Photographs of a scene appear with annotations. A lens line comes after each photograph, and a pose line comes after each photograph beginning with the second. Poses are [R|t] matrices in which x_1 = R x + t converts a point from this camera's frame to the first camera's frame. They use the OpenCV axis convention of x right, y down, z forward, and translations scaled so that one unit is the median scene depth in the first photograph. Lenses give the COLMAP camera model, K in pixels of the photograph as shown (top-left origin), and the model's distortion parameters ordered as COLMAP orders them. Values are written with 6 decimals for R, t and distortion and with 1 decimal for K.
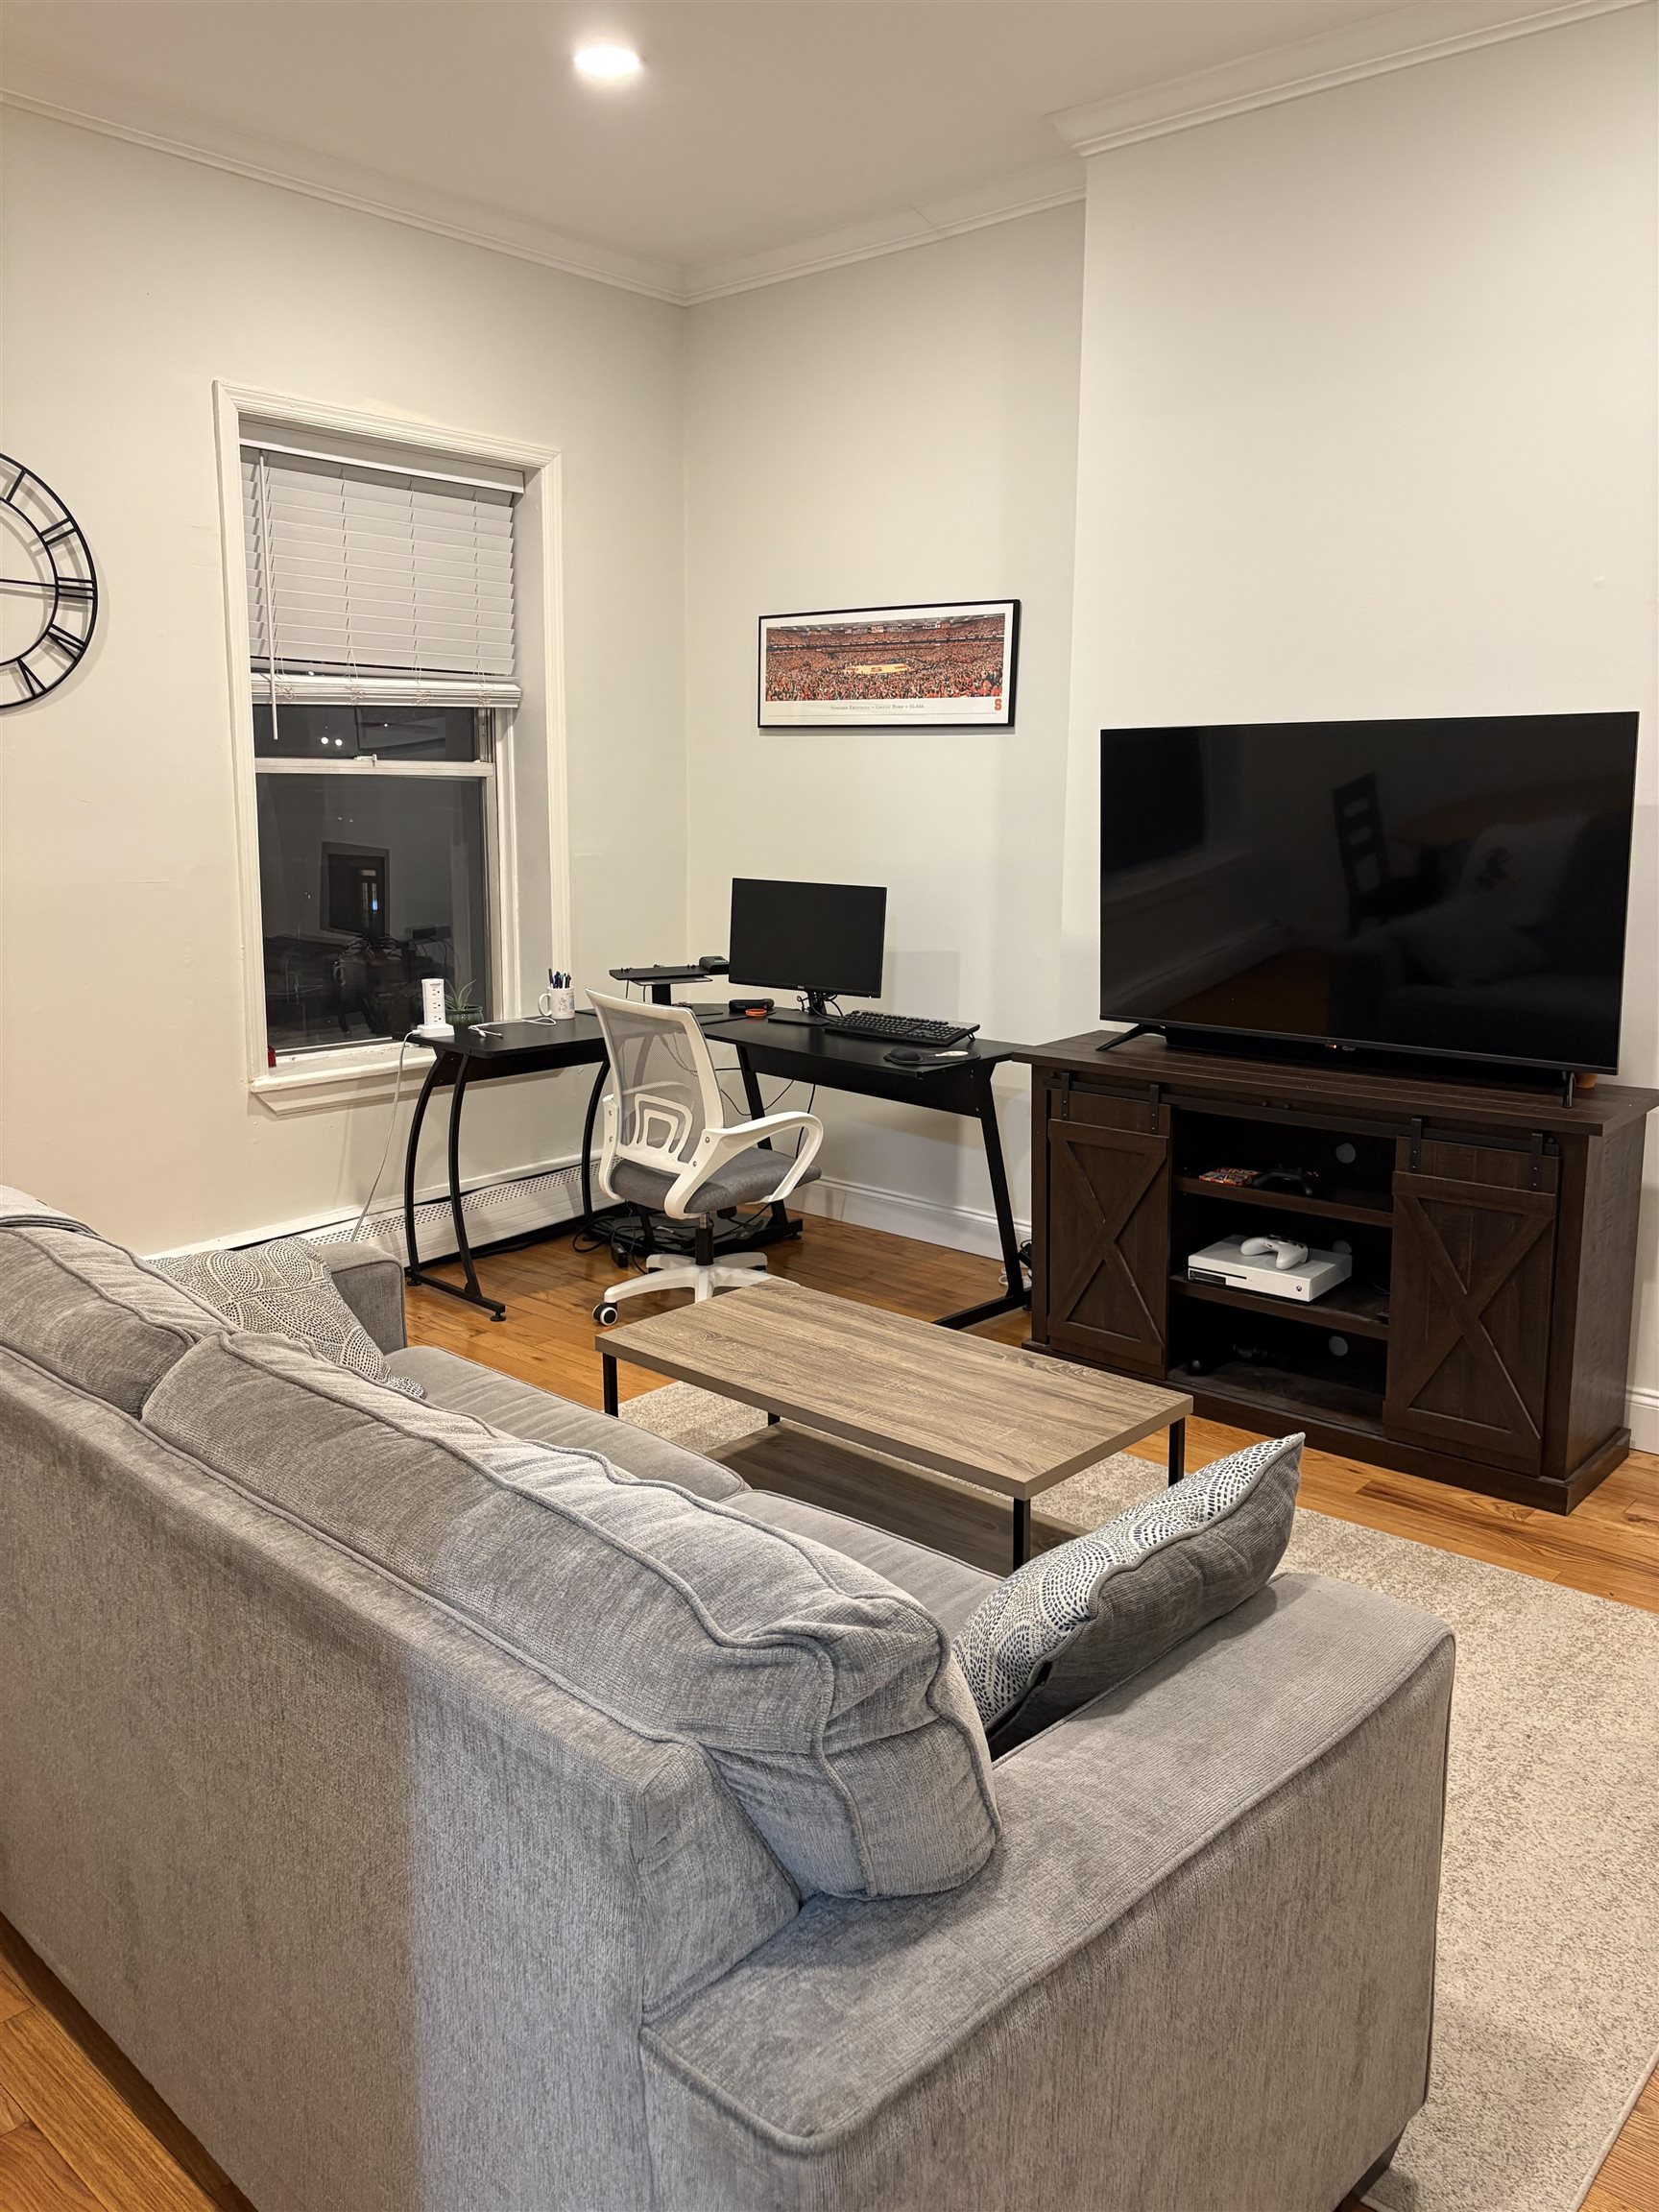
lens RADIAL K [[1674.6, 0, 821.2], [0, 1674.6, 1095.4], [0, 0, 1]] dist [0.044246, -0.035570]
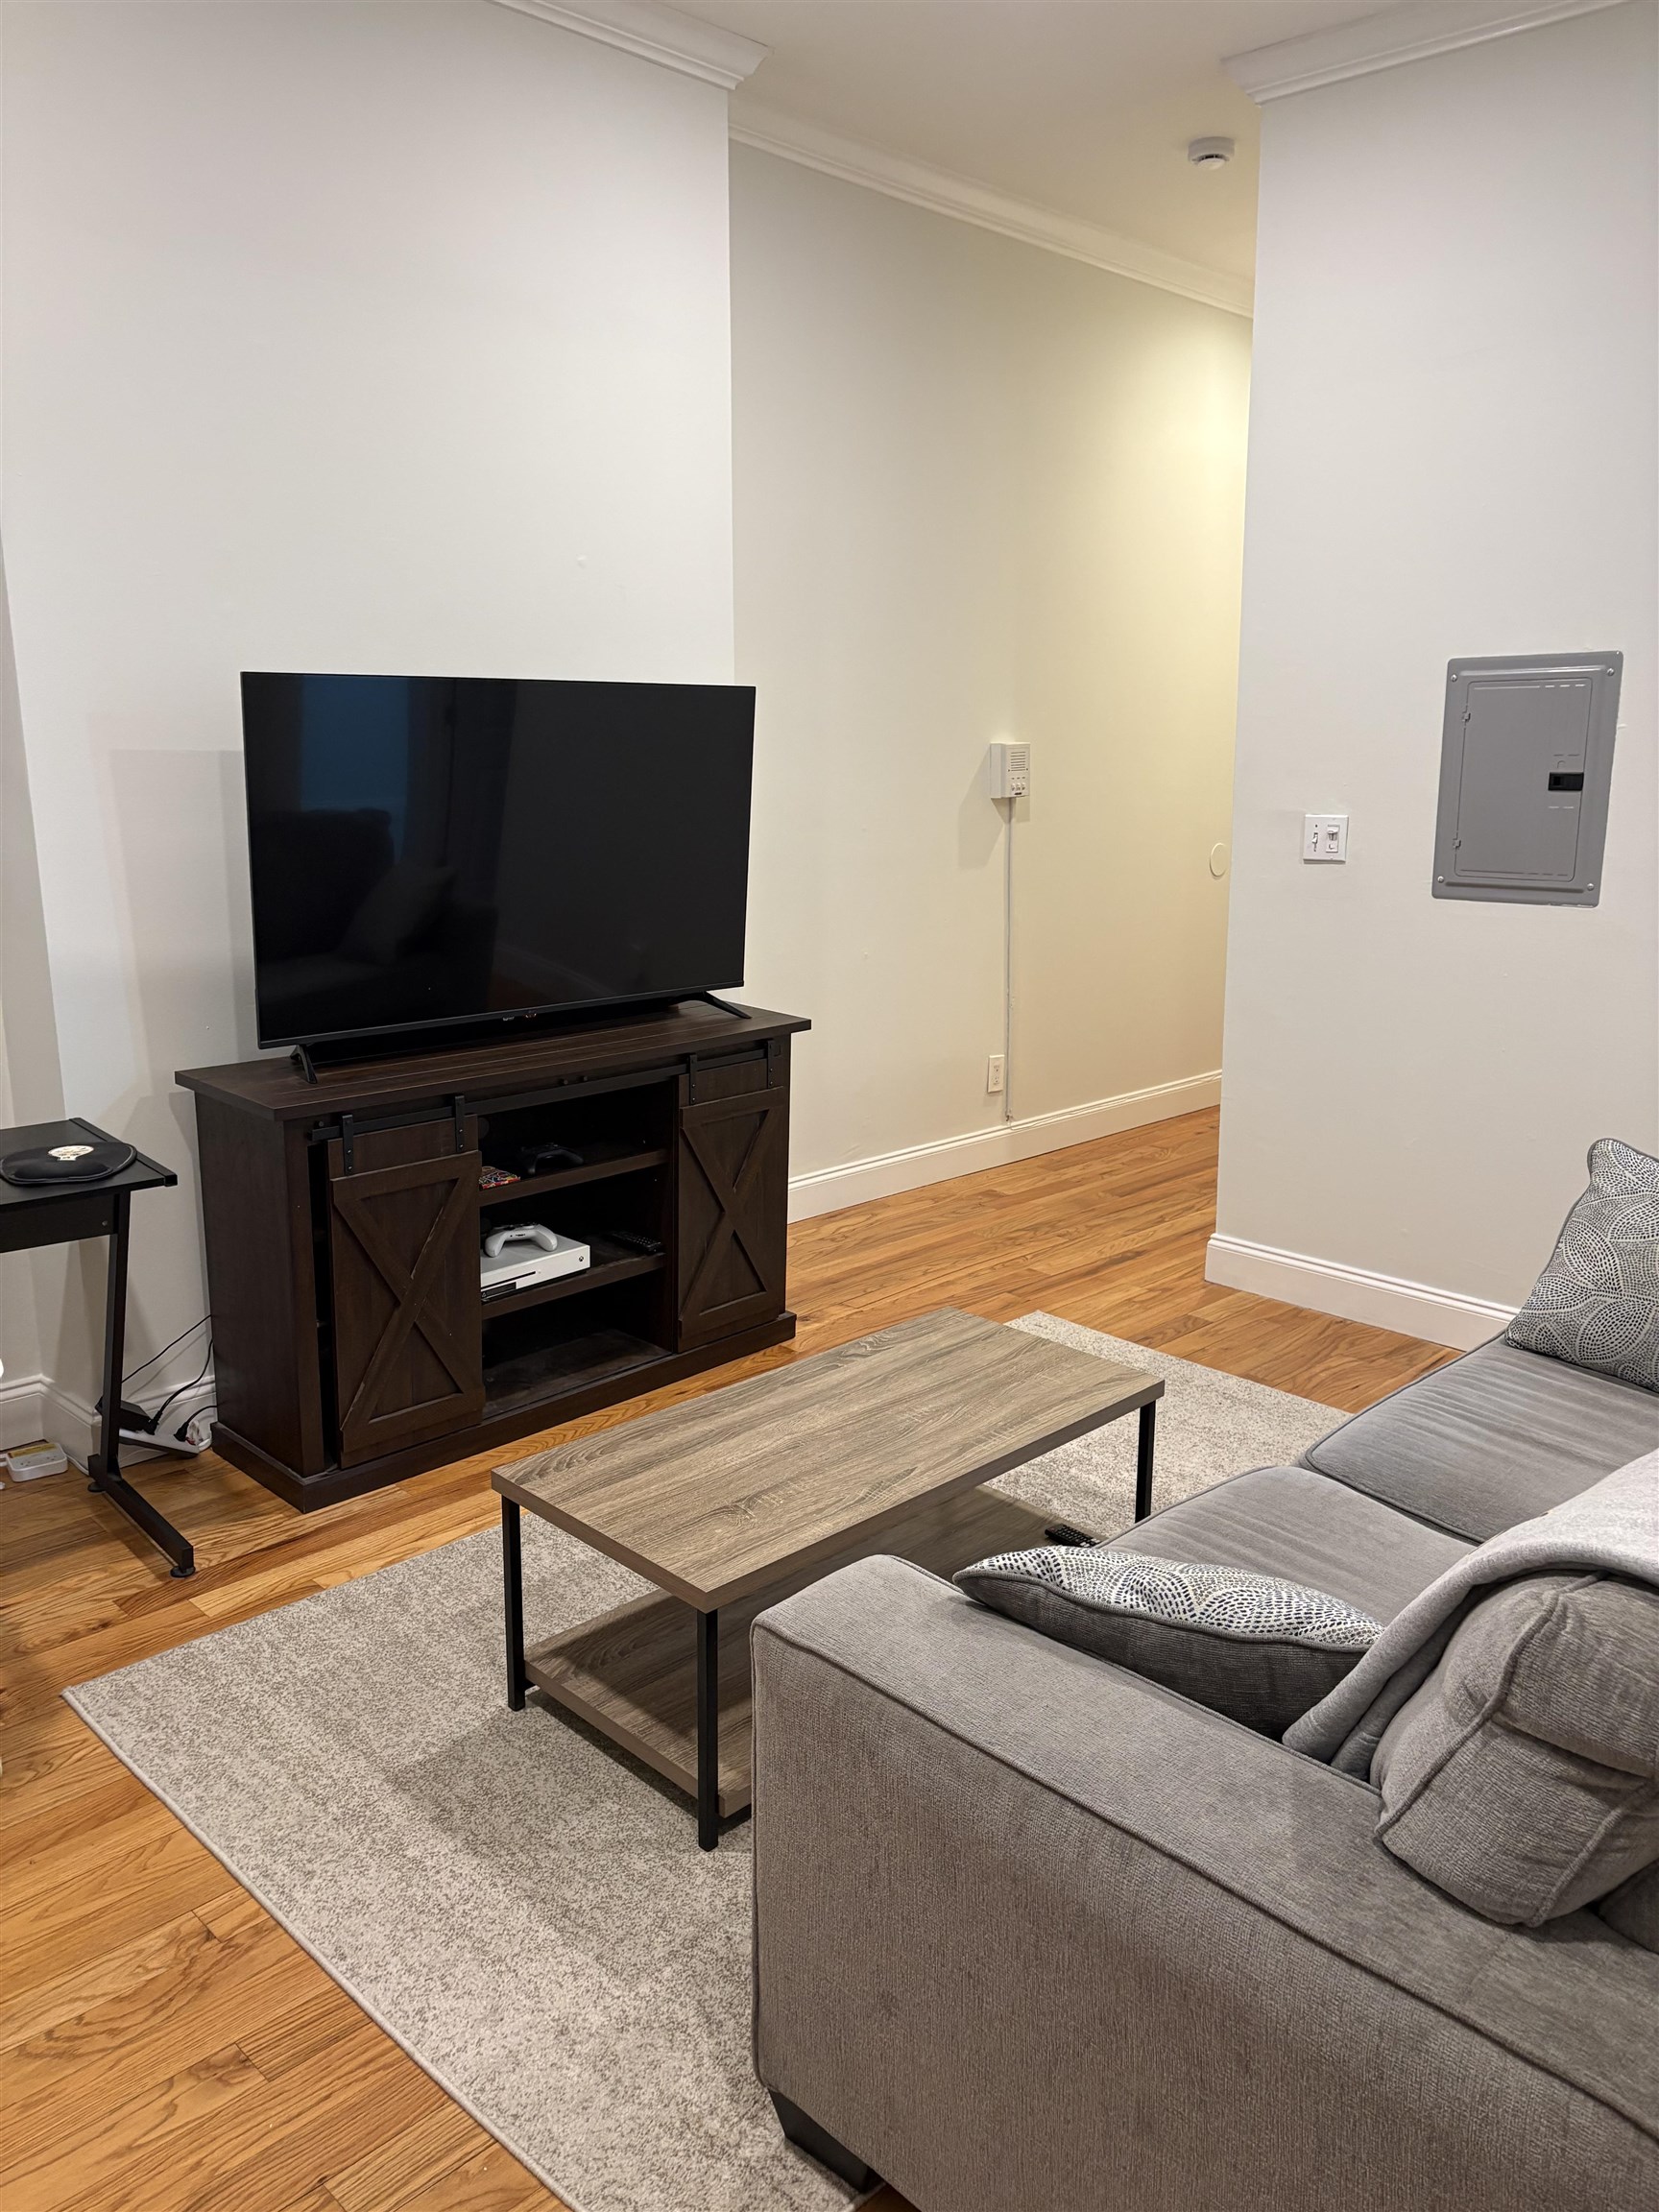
lens RADIAL K [[1674.6, 0, 827.1], [0, 1674.6, 1081.7], [0, 0, 1]] dist [0.044246, -0.035570]
pose [[0.034545, -0.203325, 0.978502, -0.780110], [0.179142, 0.964488, 0.194089, -0.179423], [-0.983217, 0.168586, 0.069742, 0.926502]]
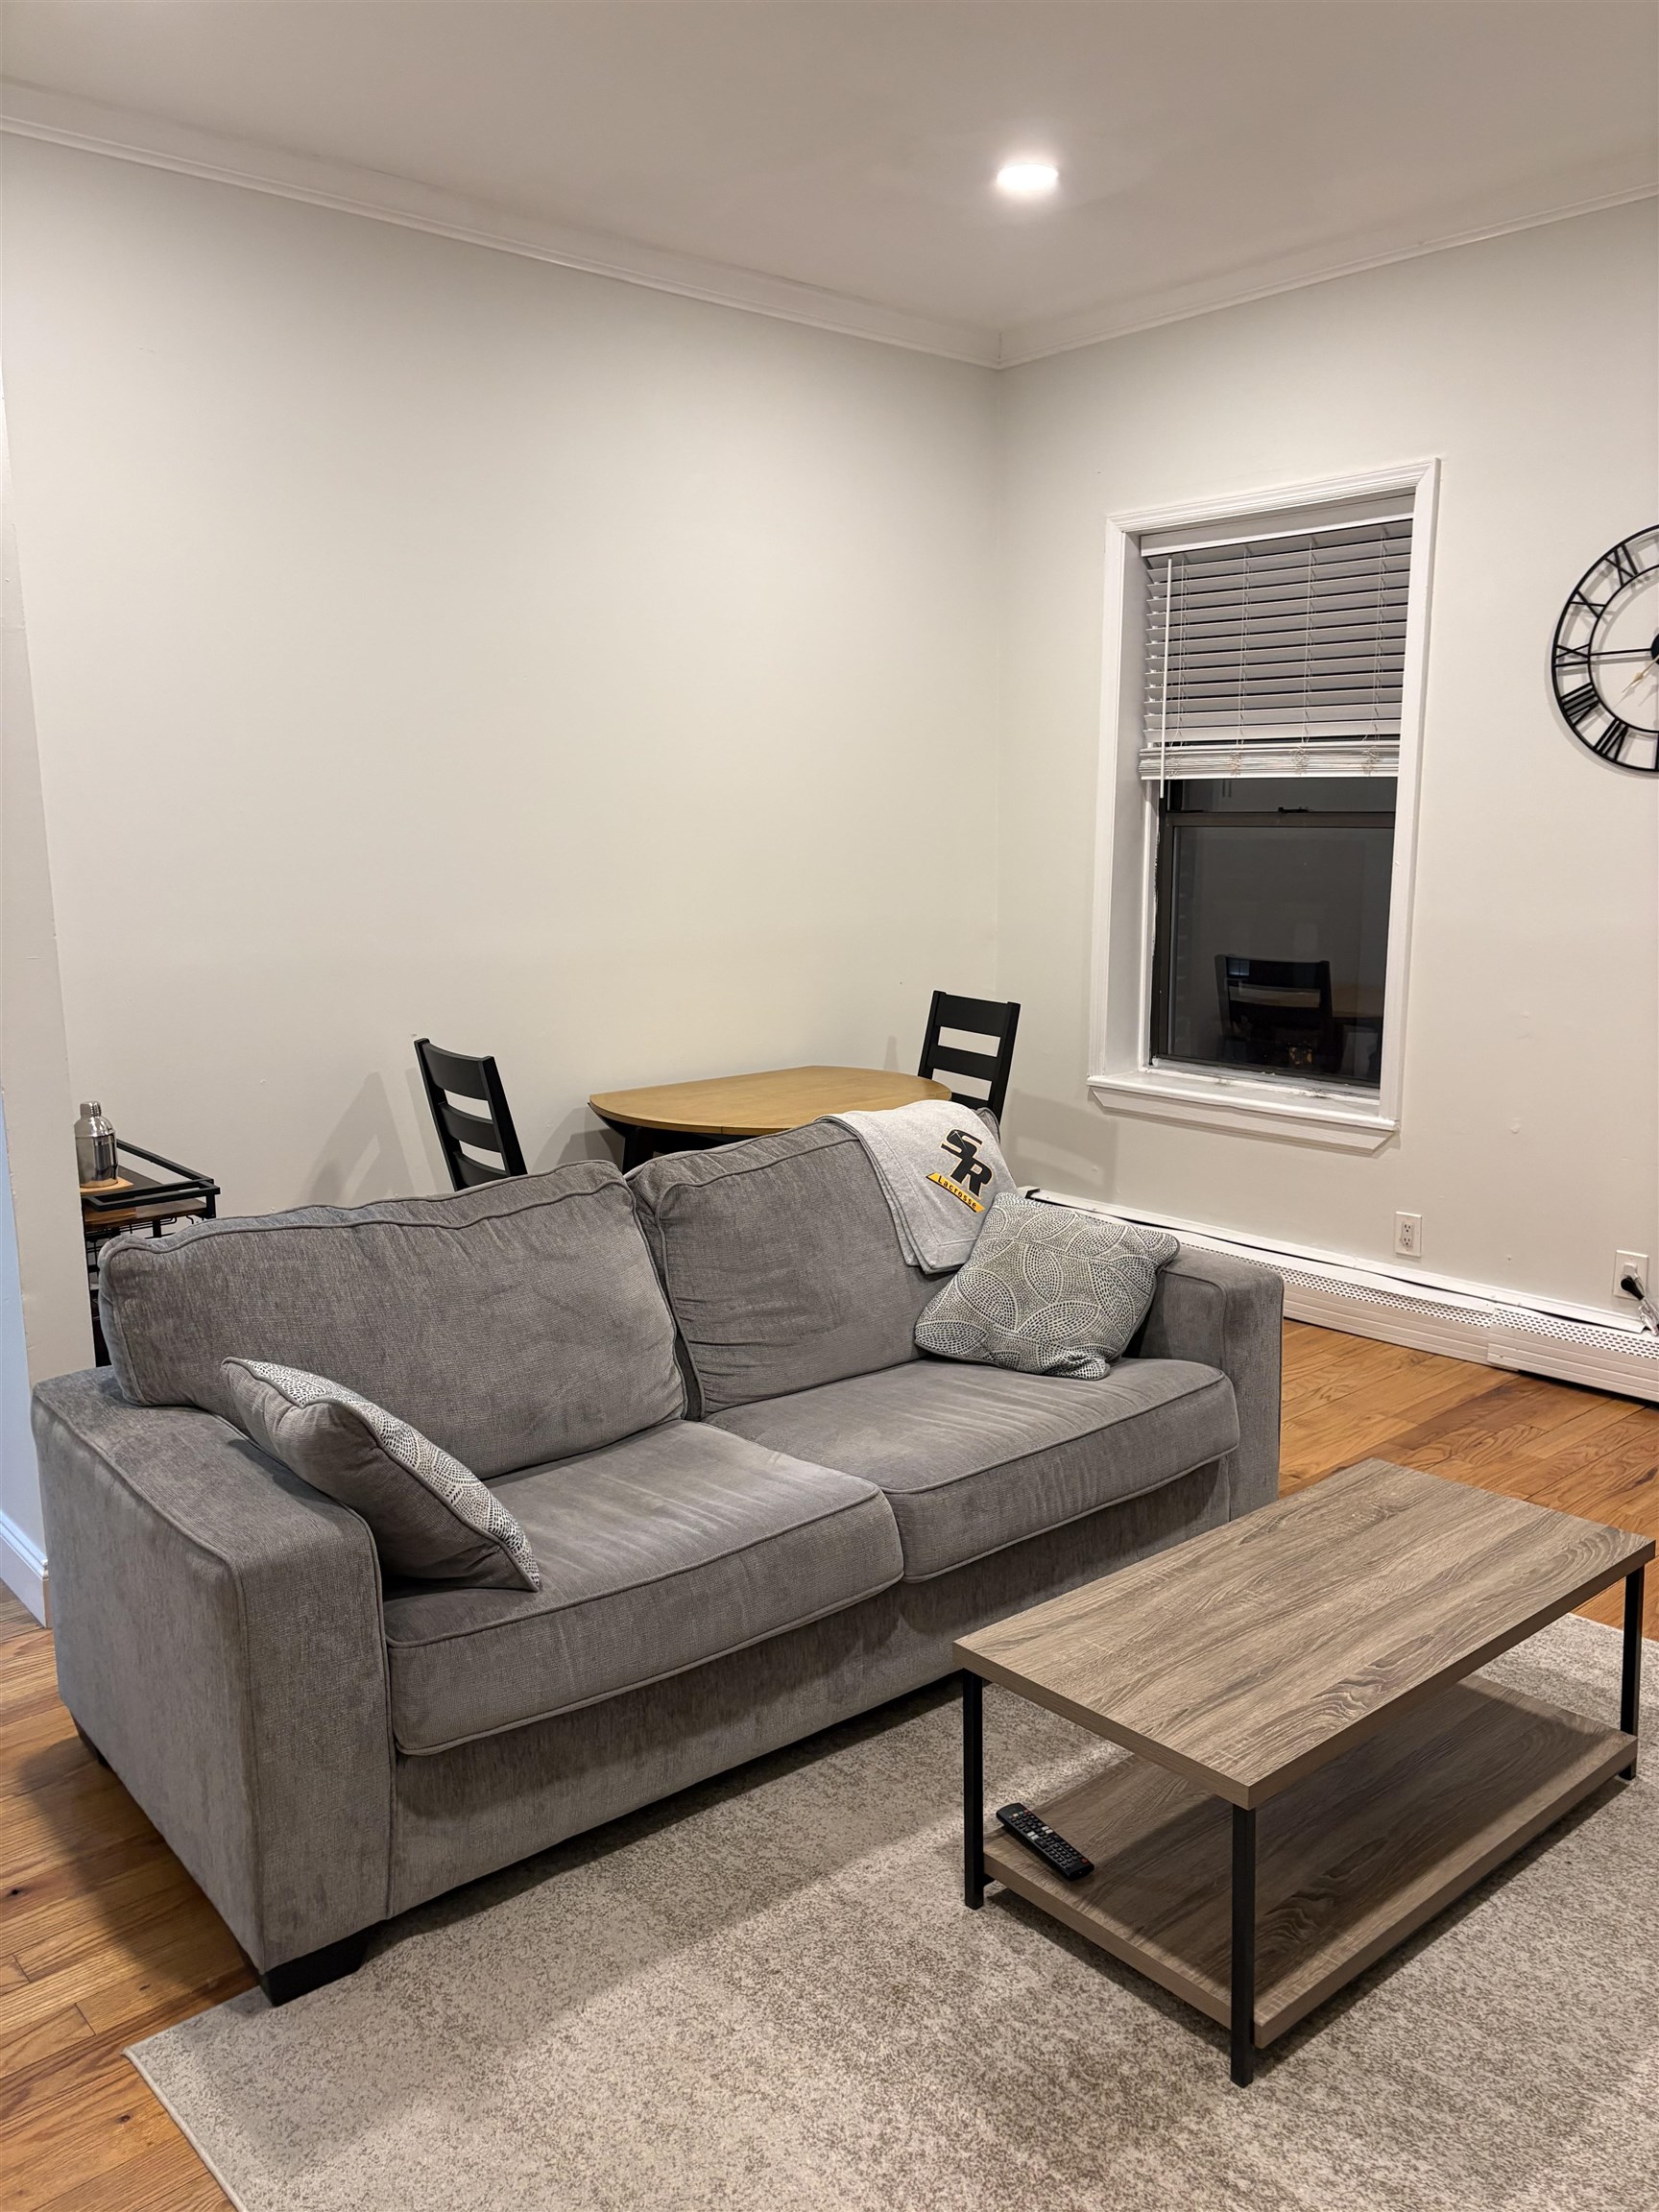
lens RADIAL K [[1674.6, 0, 838.3], [0, 1674.6, 1100.7], [0, 0, 1]] dist [0.044246, -0.035570]
pose [[-0.111698, 0.156789, -0.981295, 0.805393], [-0.166730, 0.970520, 0.174046, -0.163604], [0.979655, 0.183052, -0.082264, 0.802883]]
